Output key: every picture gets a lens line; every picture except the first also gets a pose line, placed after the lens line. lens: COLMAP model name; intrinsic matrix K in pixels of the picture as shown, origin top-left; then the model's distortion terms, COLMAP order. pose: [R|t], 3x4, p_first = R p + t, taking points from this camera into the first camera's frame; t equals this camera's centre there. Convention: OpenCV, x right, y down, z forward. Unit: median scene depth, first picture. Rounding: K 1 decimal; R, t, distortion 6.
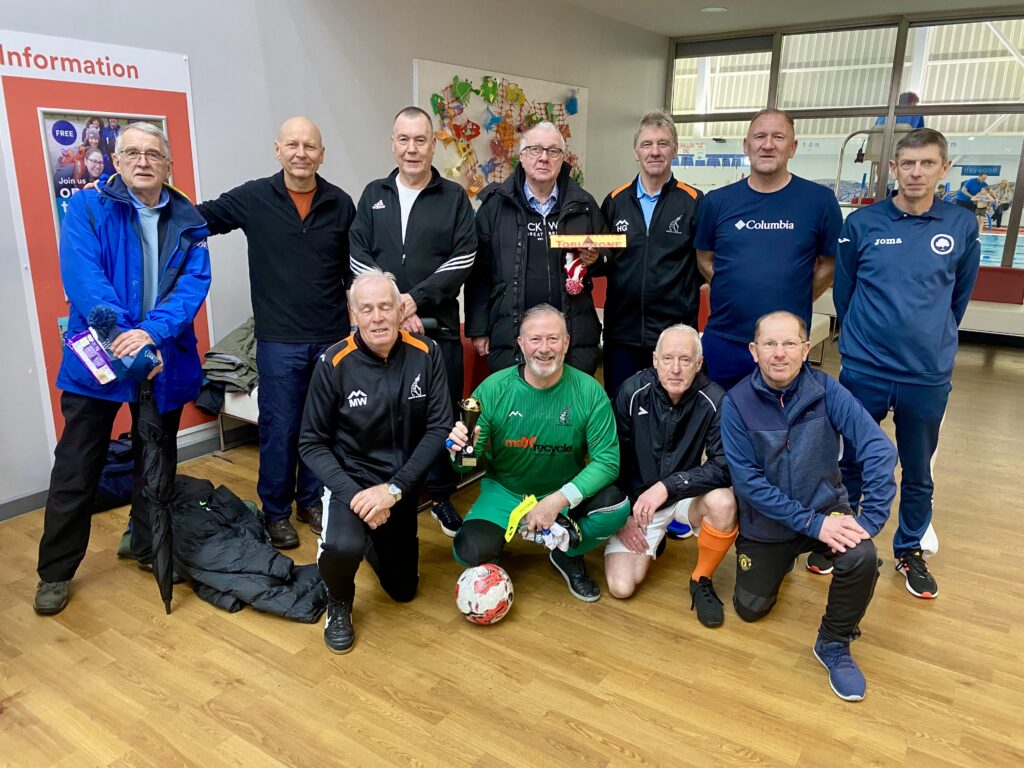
lens RADIAL K [[784.8, 0, 512.4], [0, 784.8, 389.6], [0, 0, 1]] dist [0.017121, -0.011971]
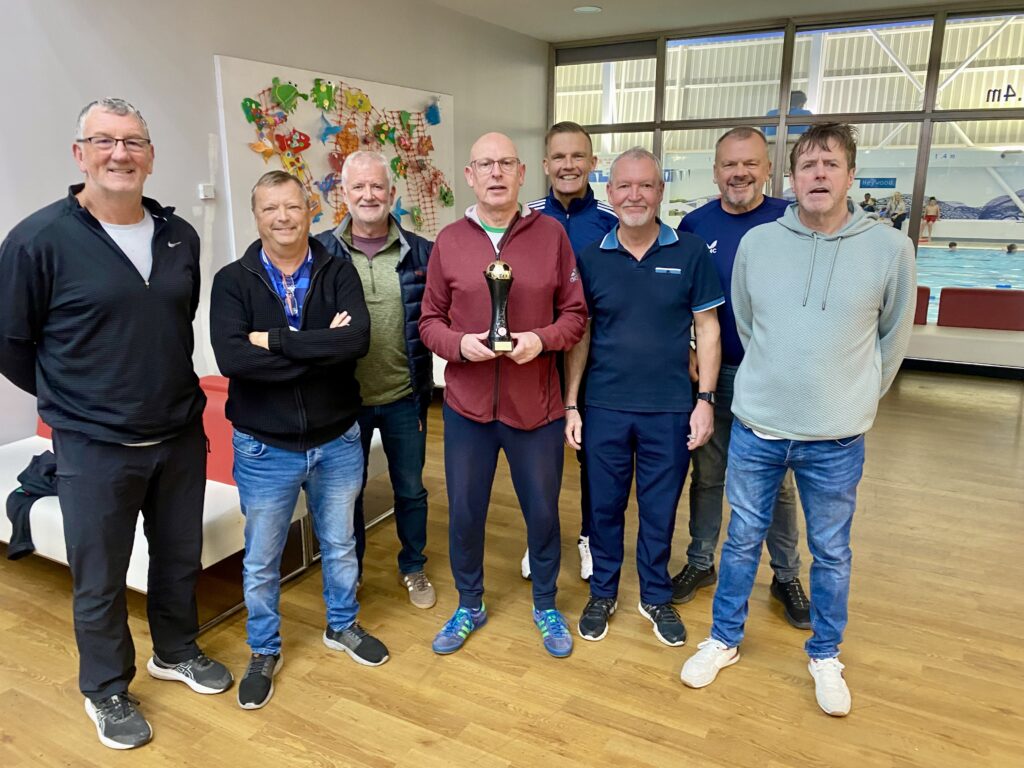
lens RADIAL K [[784.8, 0, 514.9], [0, 784.8, 382.8], [0, 0, 1]] dist [0.017121, -0.011971]
pose [[0.995022, -0.033542, 0.093845, 0.073079], [0.036107, 0.999016, -0.025772, -0.033829], [-0.092889, 0.029032, 0.995253, 0.119676]]
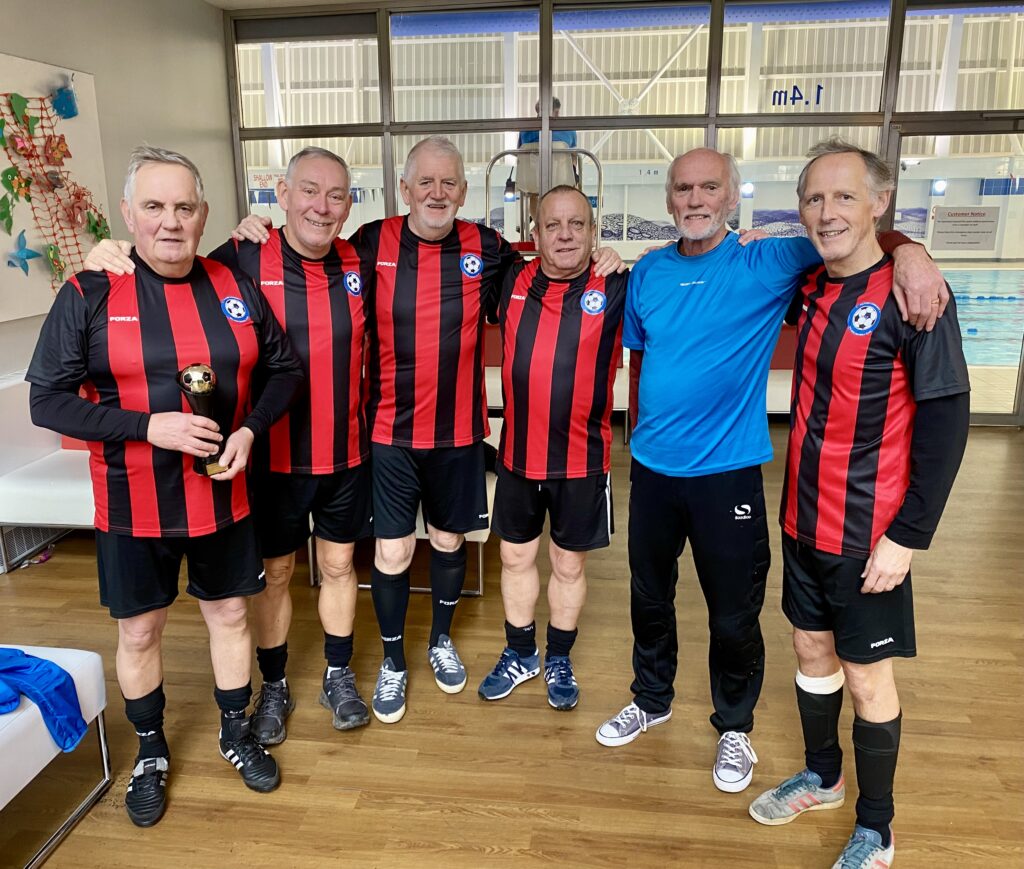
lens RADIAL K [[898.2, 0, 481.3], [0, 898.2, 442.4], [0, 0, 1]] dist [-0.001523, 0.016779]
pose [[0.904787, -0.128070, 0.406151, 0.051433], [0.133961, 0.990887, 0.014028, -0.082842], [-0.404246, 0.041716, 0.913698, 0.284142]]
